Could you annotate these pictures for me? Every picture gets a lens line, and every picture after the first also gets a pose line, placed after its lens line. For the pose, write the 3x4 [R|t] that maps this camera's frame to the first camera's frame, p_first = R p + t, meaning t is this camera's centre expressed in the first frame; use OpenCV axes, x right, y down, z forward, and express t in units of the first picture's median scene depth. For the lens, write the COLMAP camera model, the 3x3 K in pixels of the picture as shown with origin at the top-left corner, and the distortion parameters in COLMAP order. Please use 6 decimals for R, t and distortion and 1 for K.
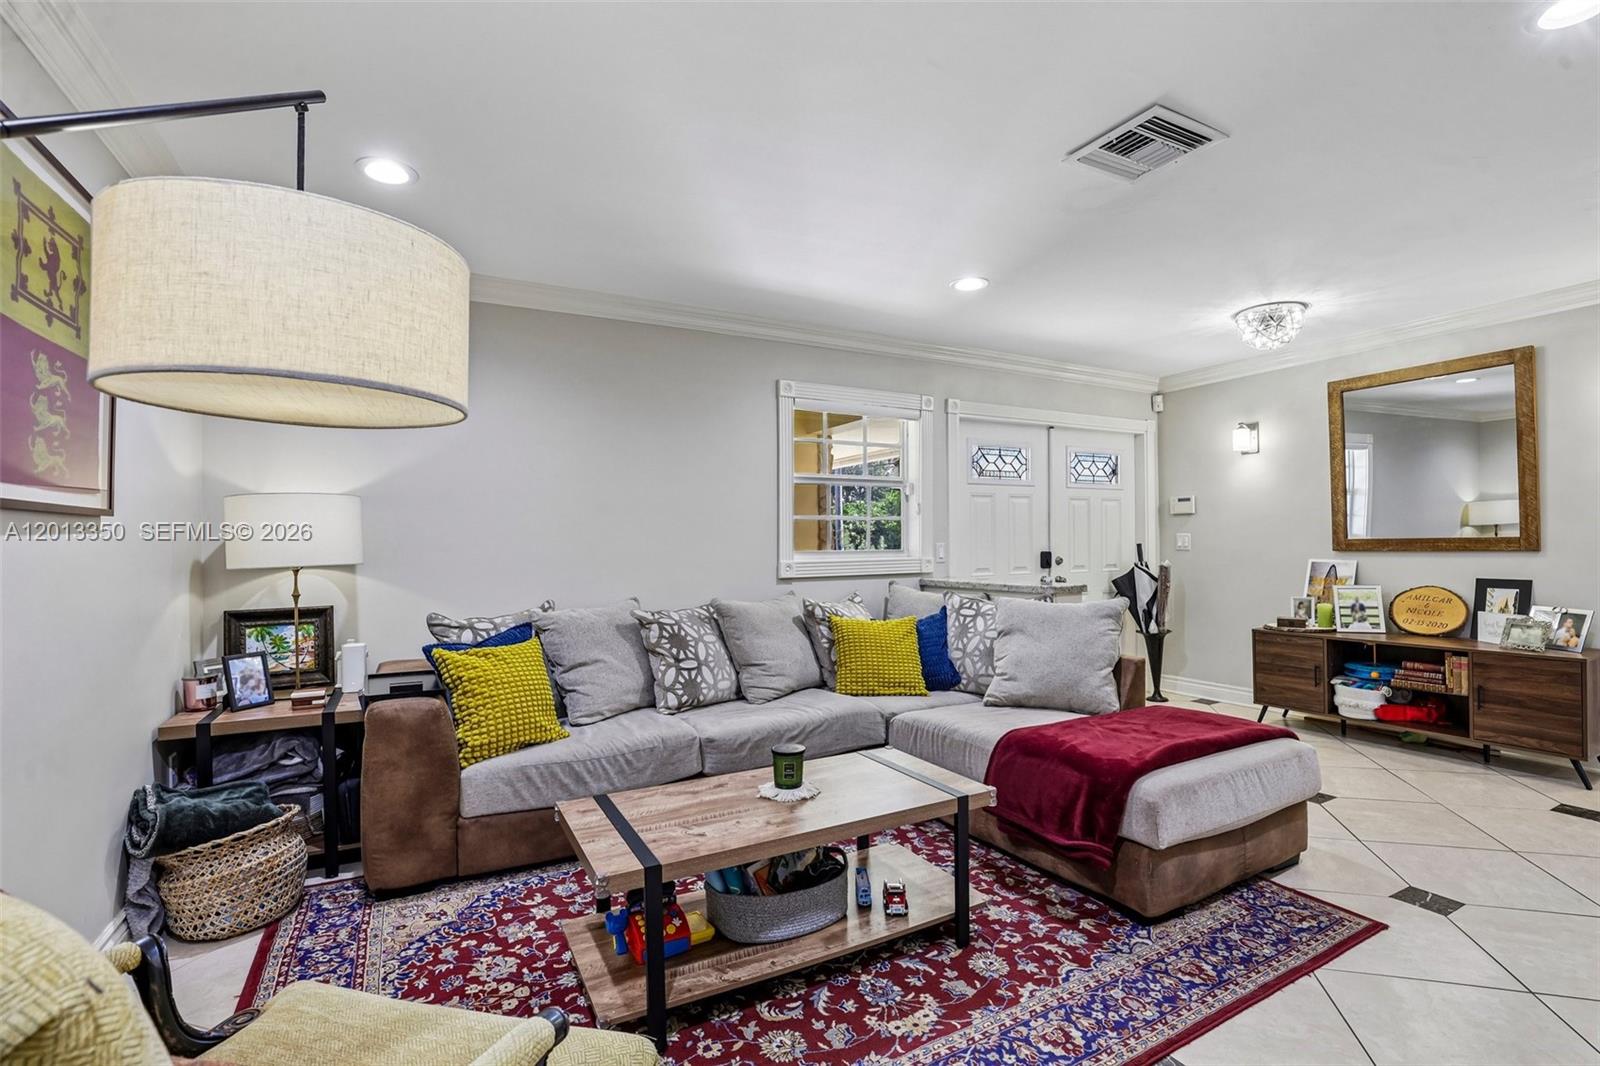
lens RADIAL K [[731.2, 0, 805.0], [0, 731.2, 545.1], [0, 0, 1]] dist [-0.034939, 0.004712]
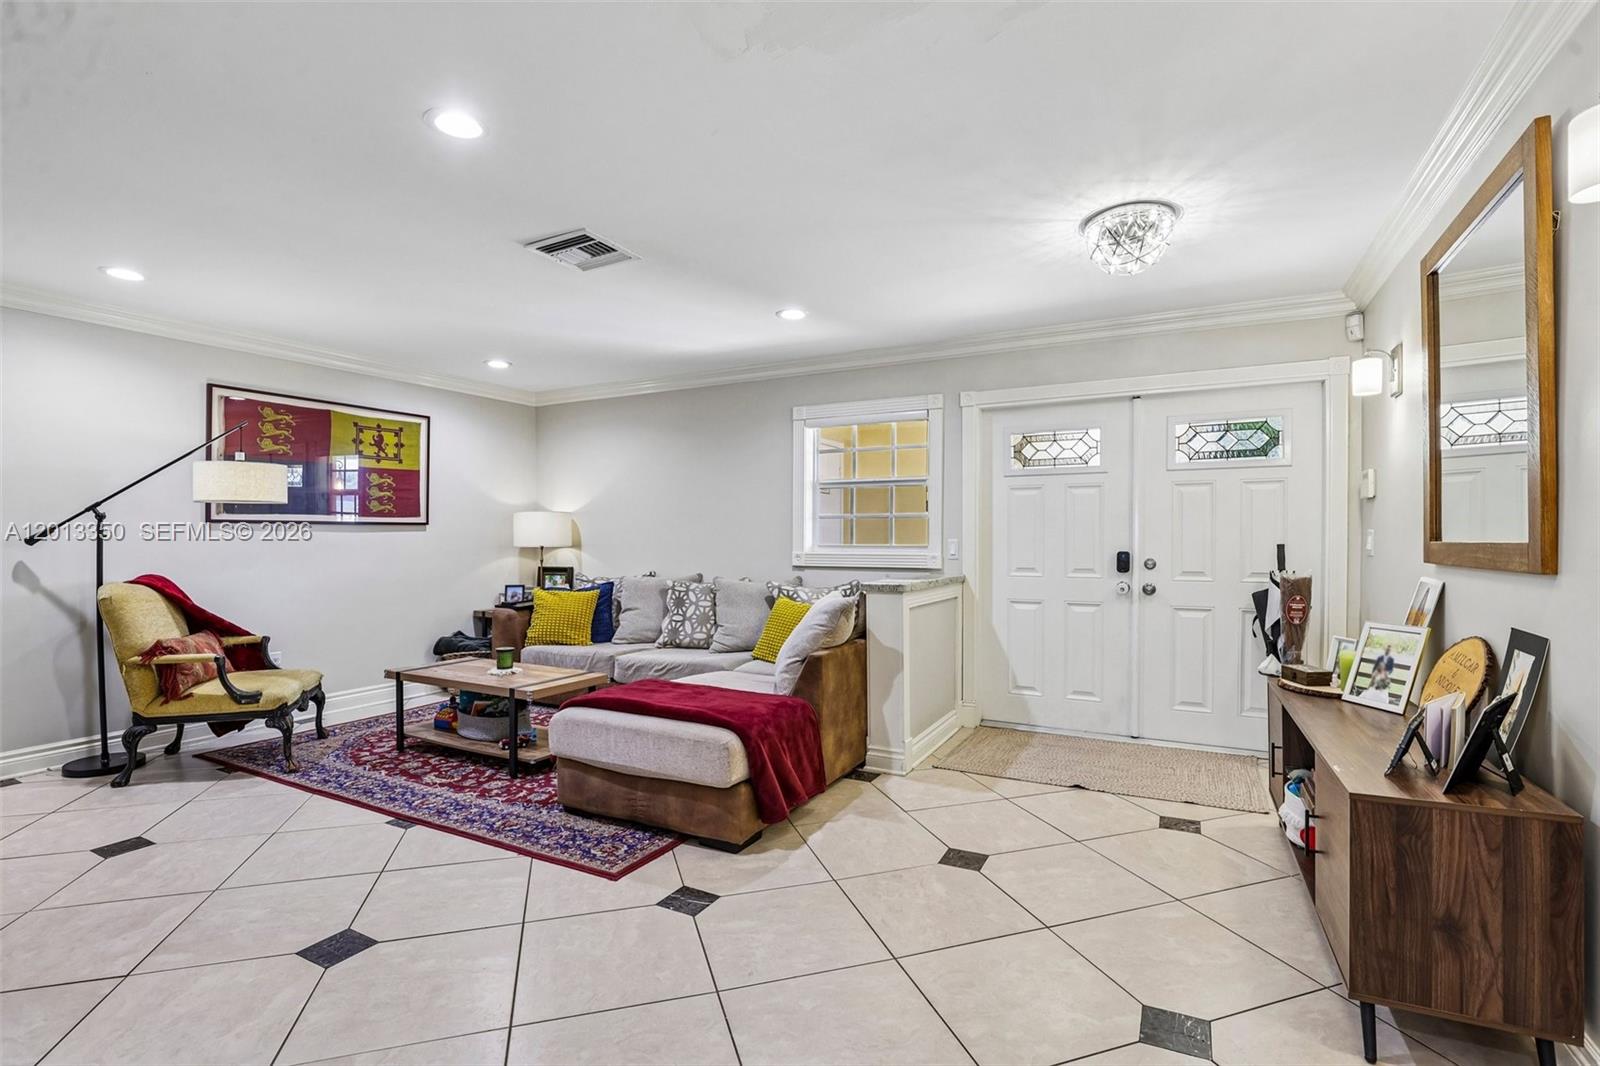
lens RADIAL K [[731.2, 0, 807.3], [0, 731.2, 547.8], [0, 0, 1]] dist [-0.034939, 0.004712]
pose [[0.559130, 0.023118, -0.828758, 2.088027], [-0.008404, 0.999718, 0.022217, -0.027438], [0.829038, -0.005458, 0.559166, 0.653504]]
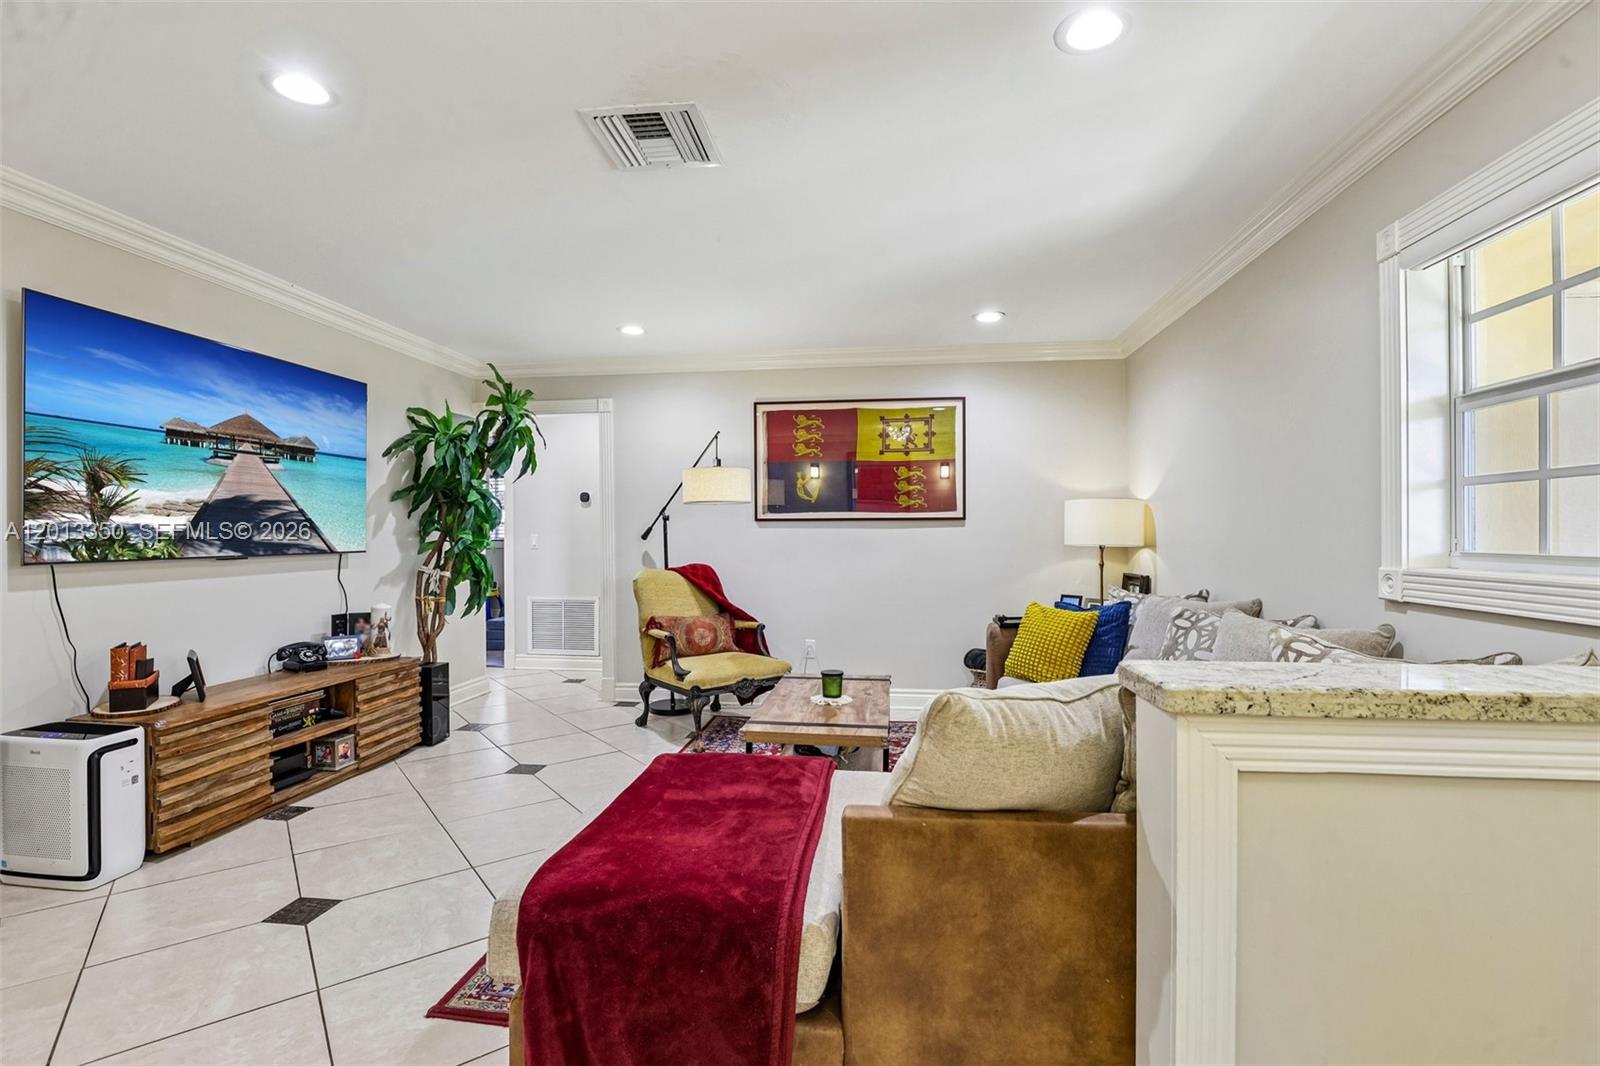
lens RADIAL K [[731.2, 0, 796.7], [0, 731.2, 540.3], [0, 0, 1]] dist [-0.034939, 0.004712]
pose [[-0.572440, 0.017452, -0.819761, 1.329860], [0.004439, 0.999825, 0.018185, -0.019755], [0.819934, 0.006771, -0.572417, 1.942307]]
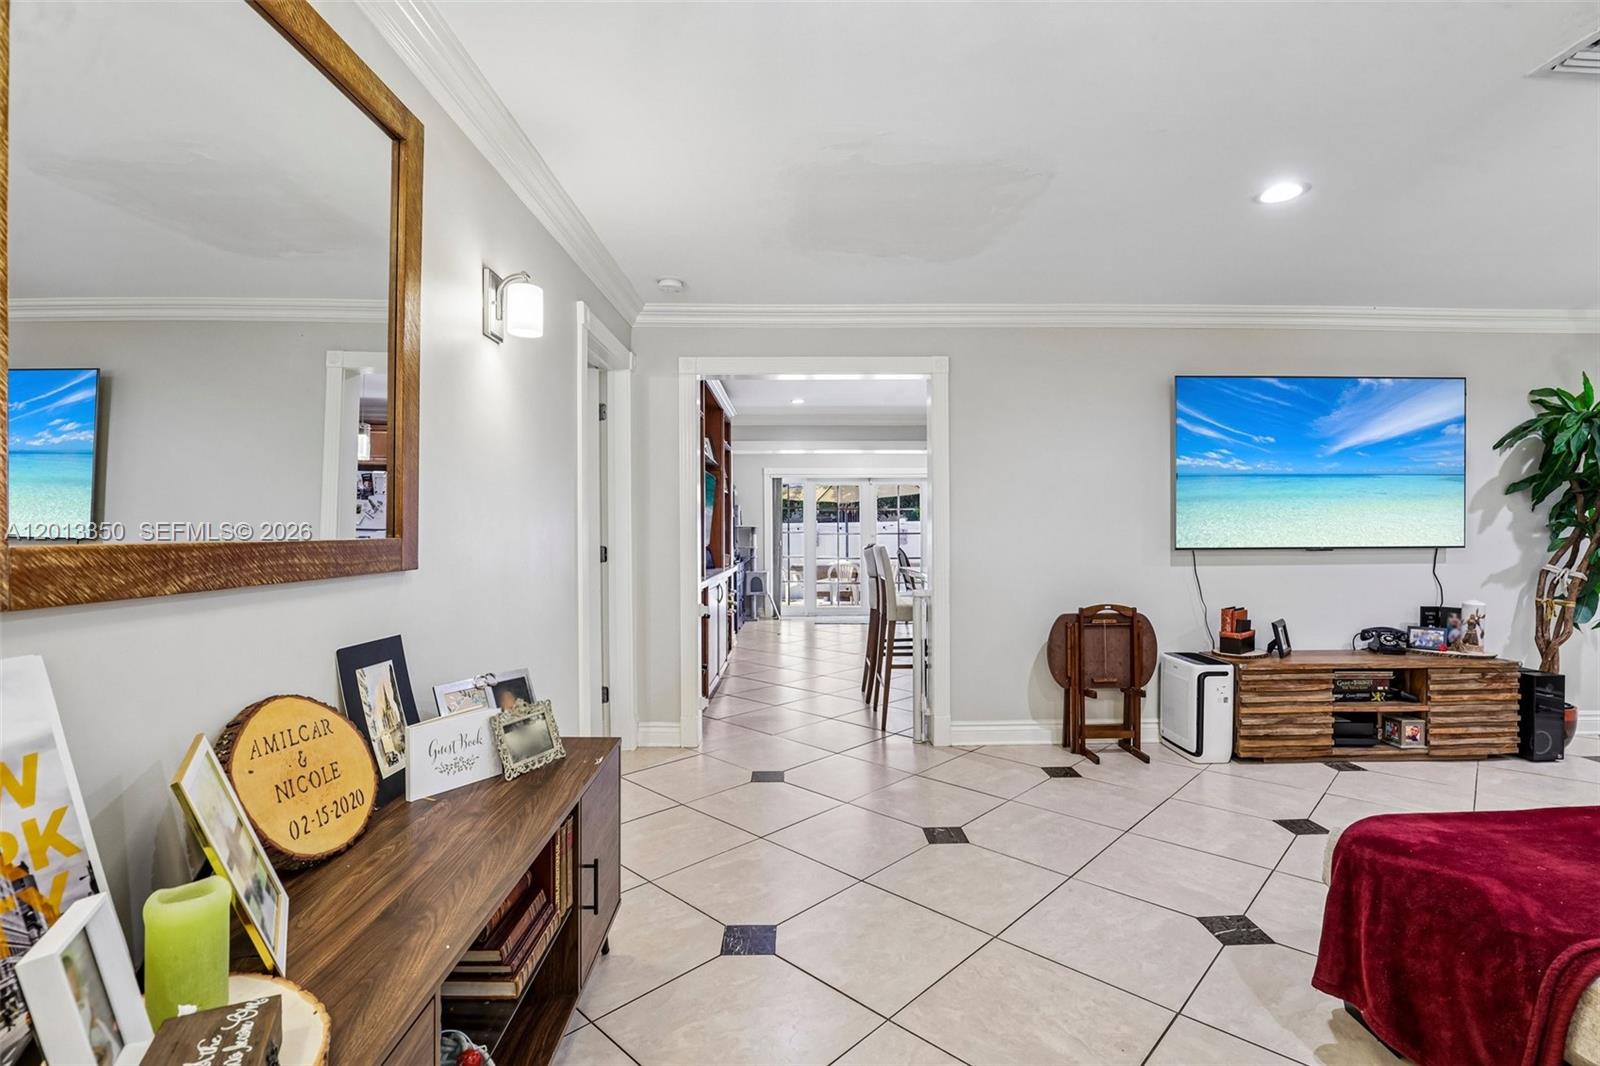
lens RADIAL K [[731.2, 0, 803.9], [0, 731.2, 528.5], [0, 0, 1]] dist [-0.034939, 0.004712]
pose [[-0.884374, 0.014521, 0.466553, 1.048257], [0.013146, 0.999894, -0.006203, -0.019828], [-0.466593, 0.000647, -0.884472, 2.430754]]
